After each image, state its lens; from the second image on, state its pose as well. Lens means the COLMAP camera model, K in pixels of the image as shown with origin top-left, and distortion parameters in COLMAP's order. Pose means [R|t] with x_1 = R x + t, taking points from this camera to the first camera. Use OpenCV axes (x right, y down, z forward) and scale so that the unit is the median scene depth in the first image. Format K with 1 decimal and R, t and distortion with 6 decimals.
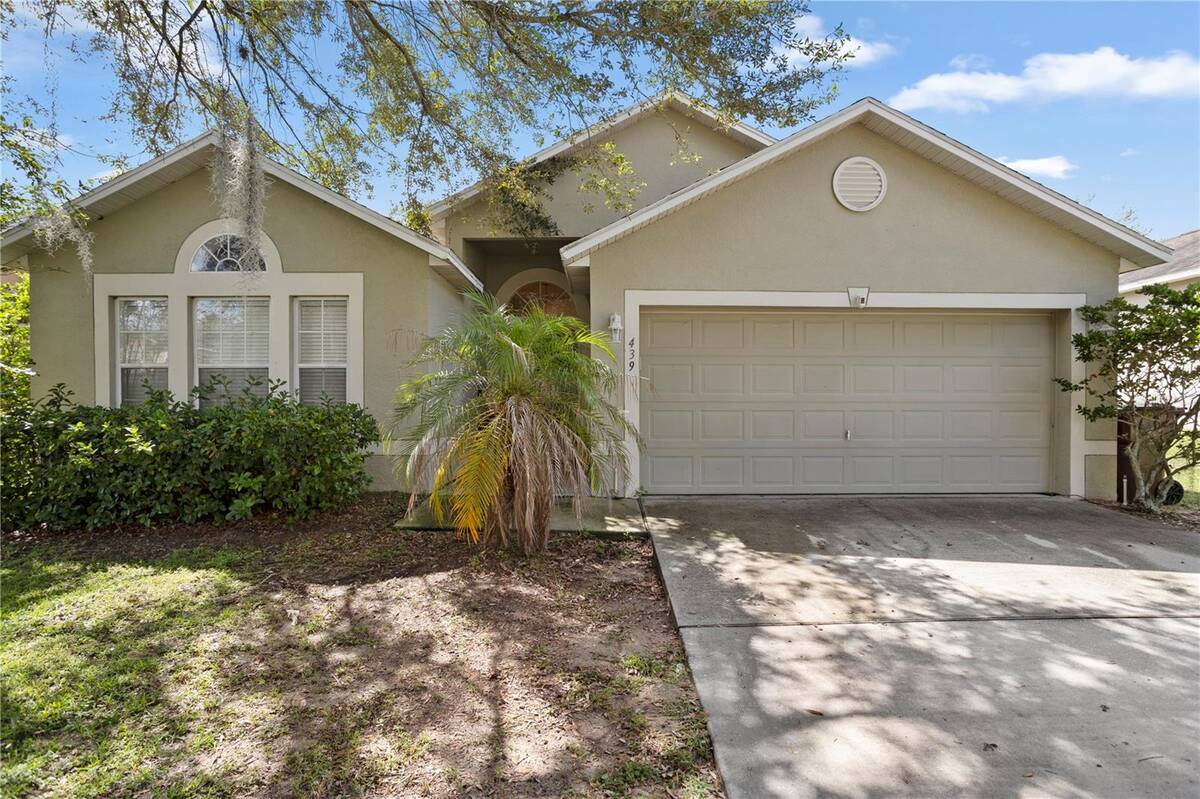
lens RADIAL K [[579.4, 0, 598.9], [0, 579.4, 408.1], [0, 0, 1]] dist [-0.030190, 0.016307]
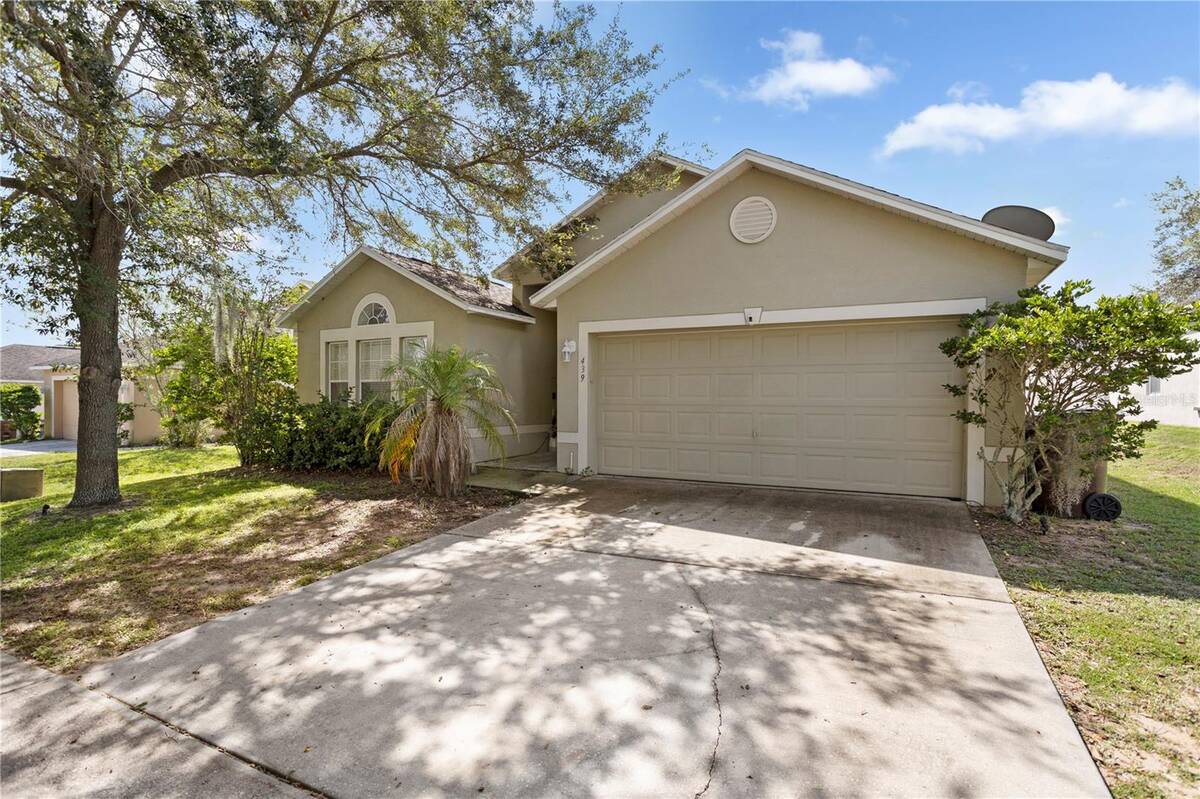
lens RADIAL K [[579.4, 0, 602.1], [0, 579.4, 399.8], [0, 0, 1]] dist [-0.030190, 0.016307]
pose [[0.885348, 0.003524, -0.464915, 0.748900], [-0.009758, 0.999892, -0.011004, -0.007107], [0.464826, 0.014279, 0.885287, -0.184388]]
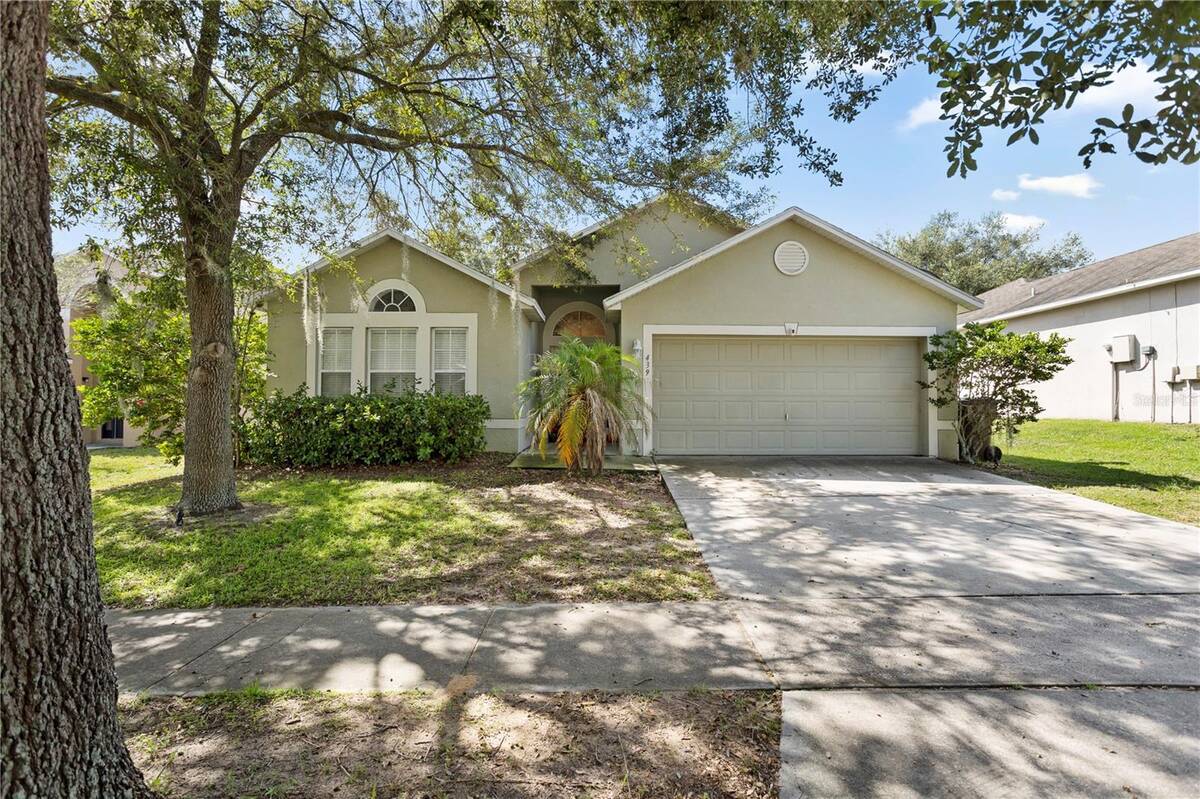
lens RADIAL K [[579.4, 0, 596.0], [0, 579.4, 390.5], [0, 0, 1]] dist [-0.030190, 0.016307]
pose [[0.999969, 0.002812, -0.007369, -0.074269], [-0.003076, 0.999342, -0.036129, 0.035327], [0.007263, 0.036150, 0.999320, -0.595483]]
